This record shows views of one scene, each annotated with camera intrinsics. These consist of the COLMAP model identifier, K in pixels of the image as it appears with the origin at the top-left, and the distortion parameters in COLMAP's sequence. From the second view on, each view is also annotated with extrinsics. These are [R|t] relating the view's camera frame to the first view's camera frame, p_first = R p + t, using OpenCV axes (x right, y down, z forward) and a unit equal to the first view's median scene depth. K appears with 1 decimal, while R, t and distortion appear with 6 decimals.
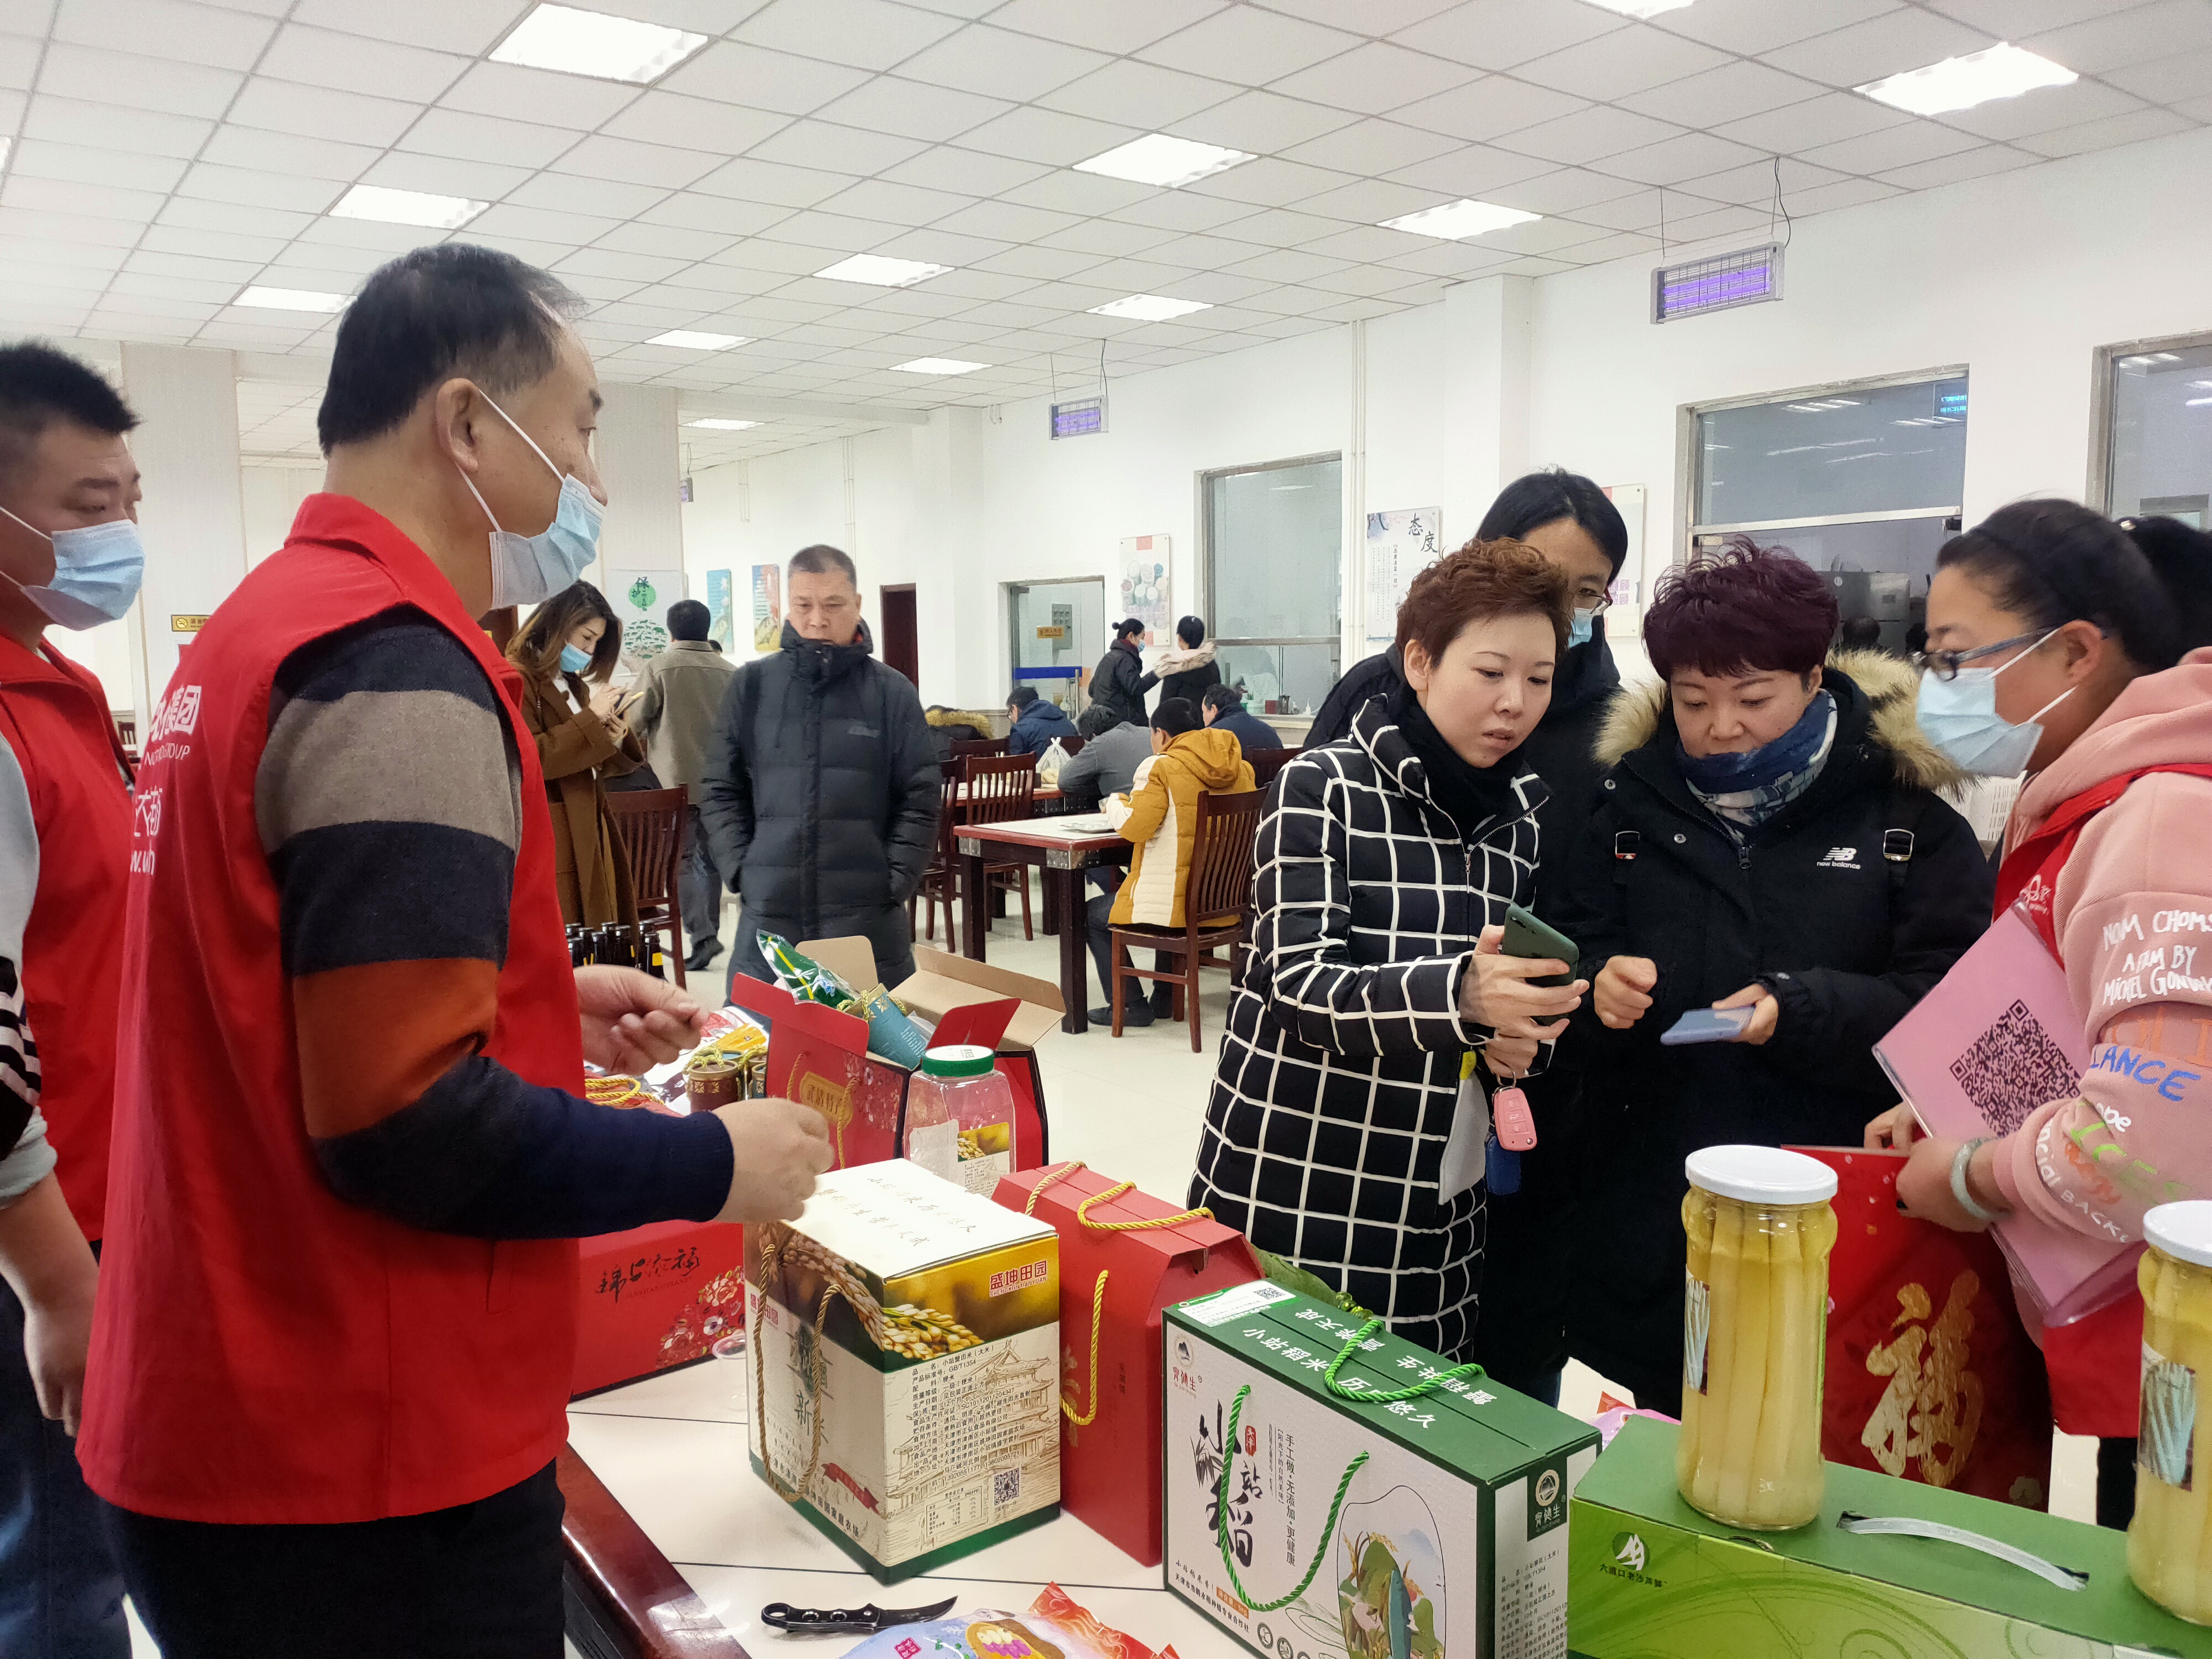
lens RADIAL K [[1652.5, 0, 1111.2], [0, 1652.5, 815.5], [0, 0, 1]] dist [0.080868, -0.121188]
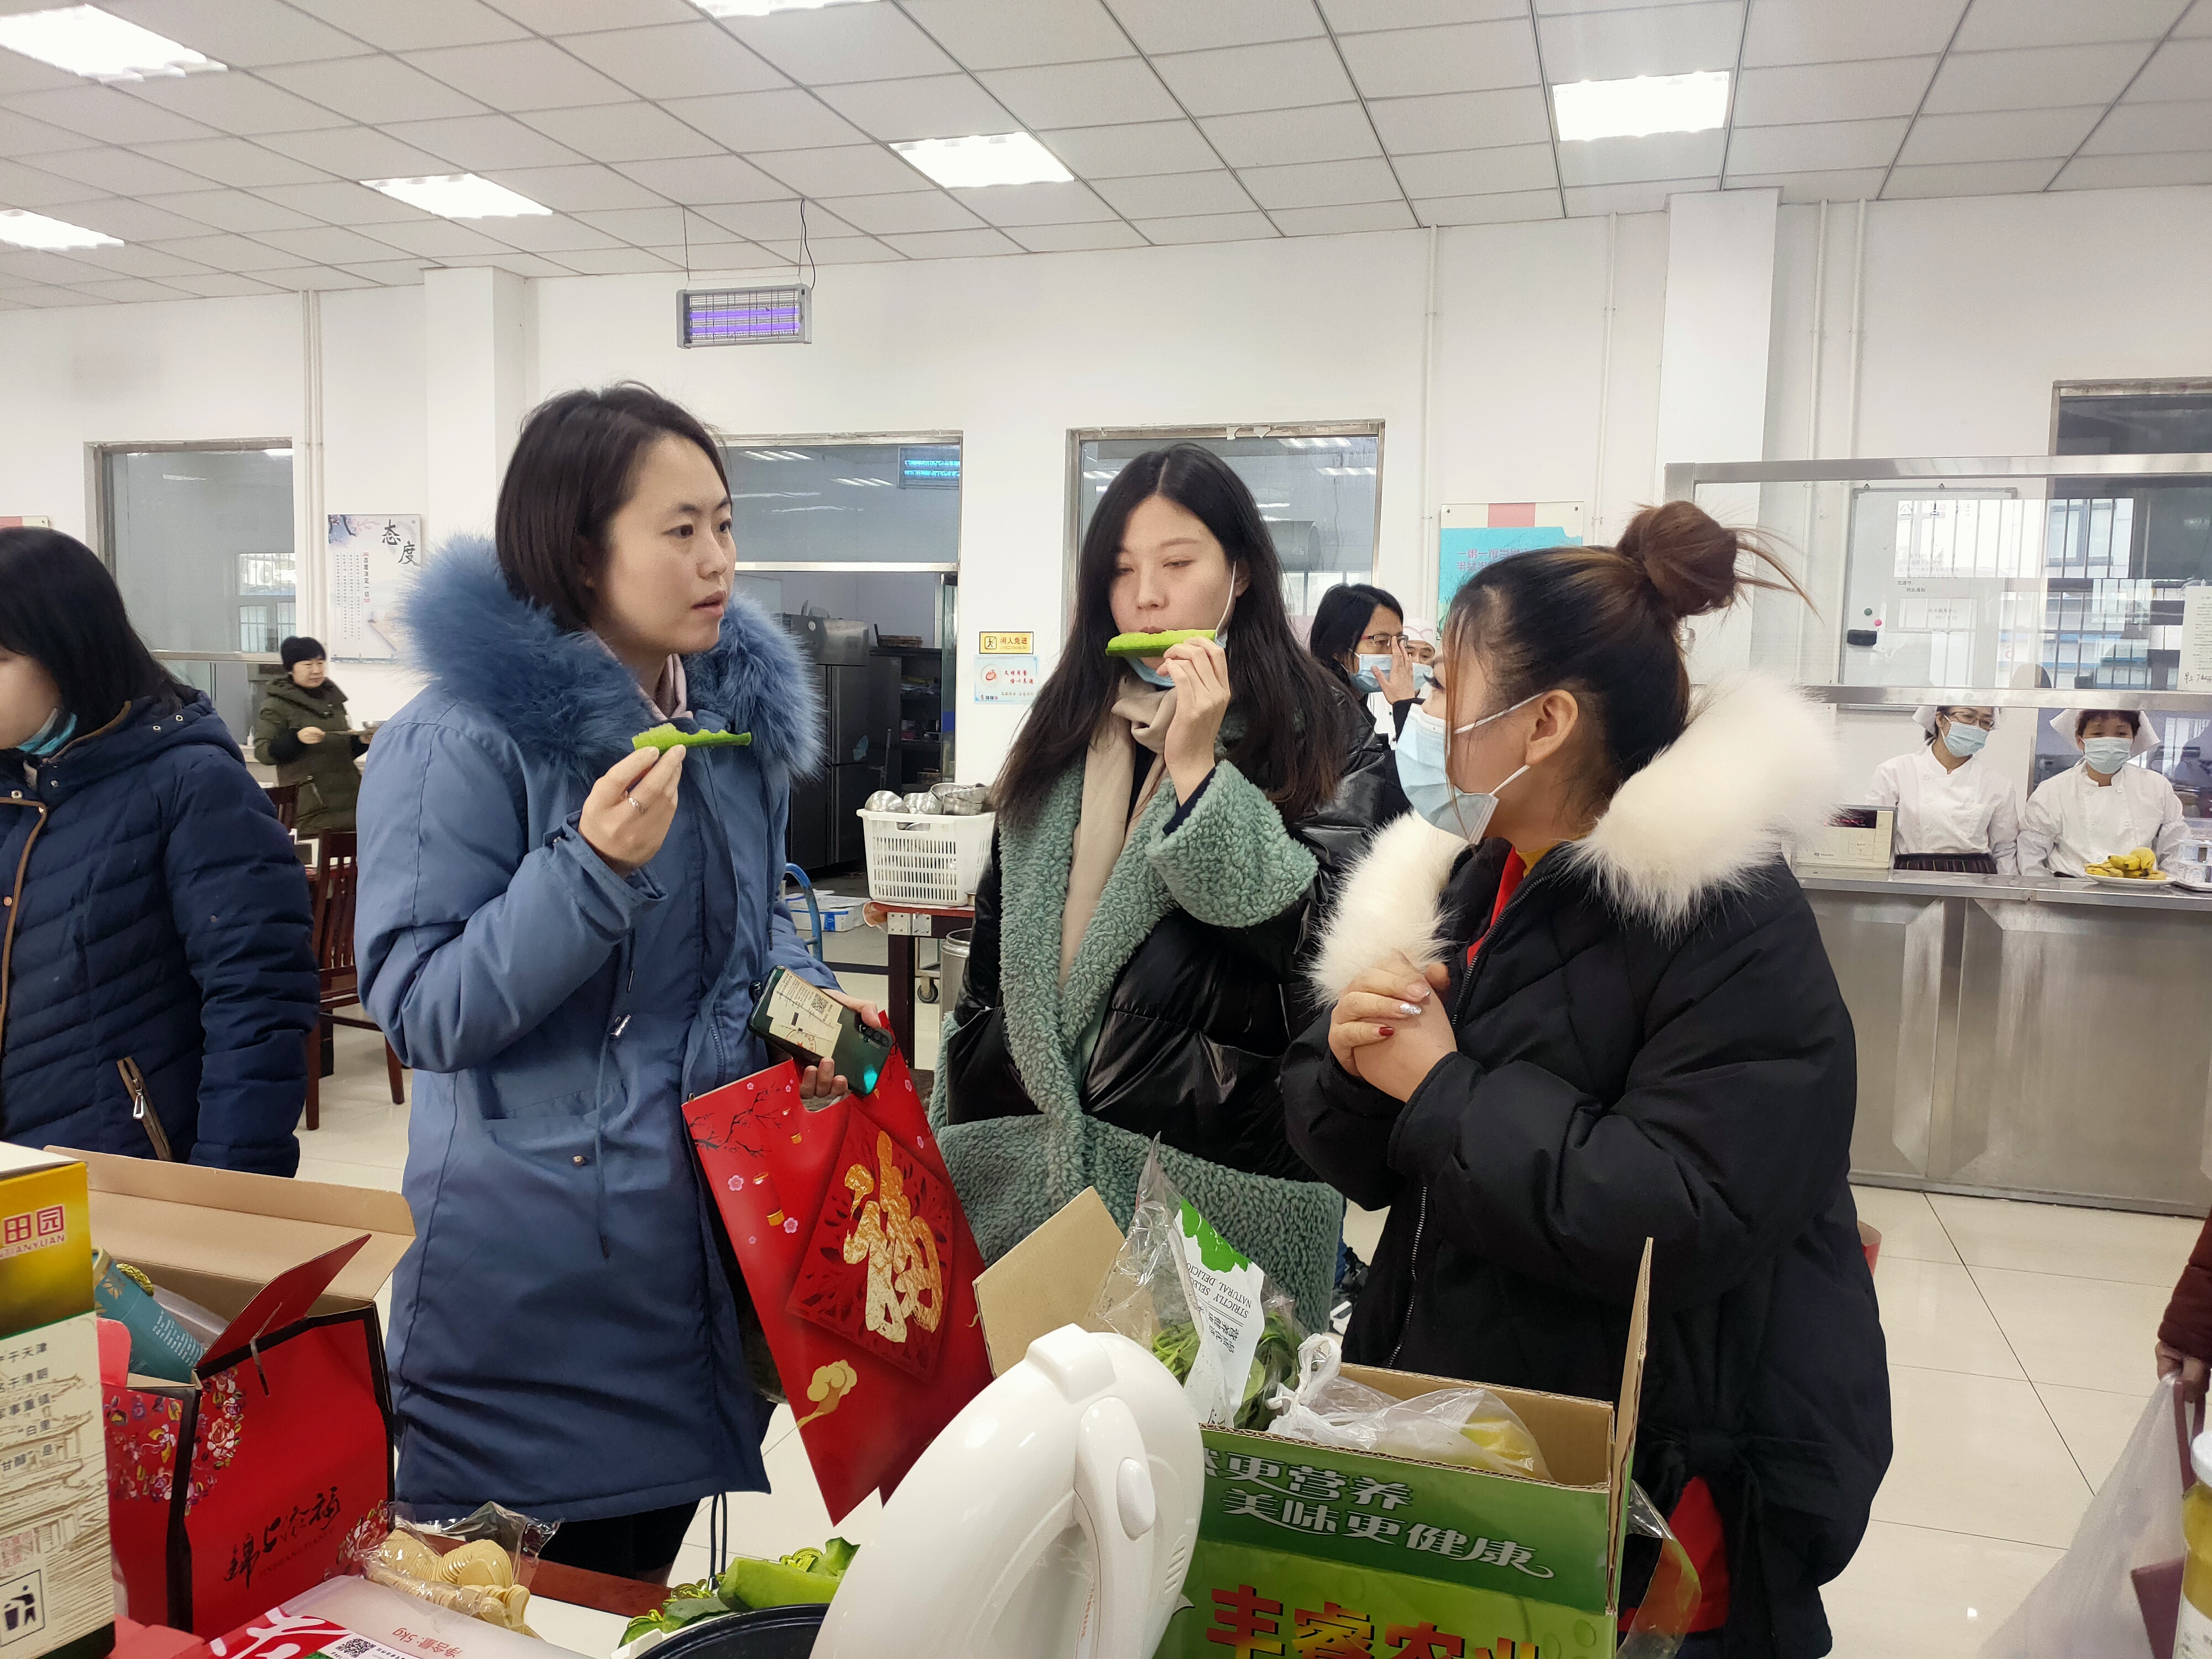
lens RADIAL K [[1657.9, 0, 1093.3], [0, 1657.9, 829.2], [0, 0, 1]] dist [0.091237, -0.123698]
pose [[0.812633, -0.018589, 0.582479, -0.337530], [0.024581, 0.999695, -0.002390, -0.056419], [-0.582257, 0.016260, 0.812842, 0.548252]]
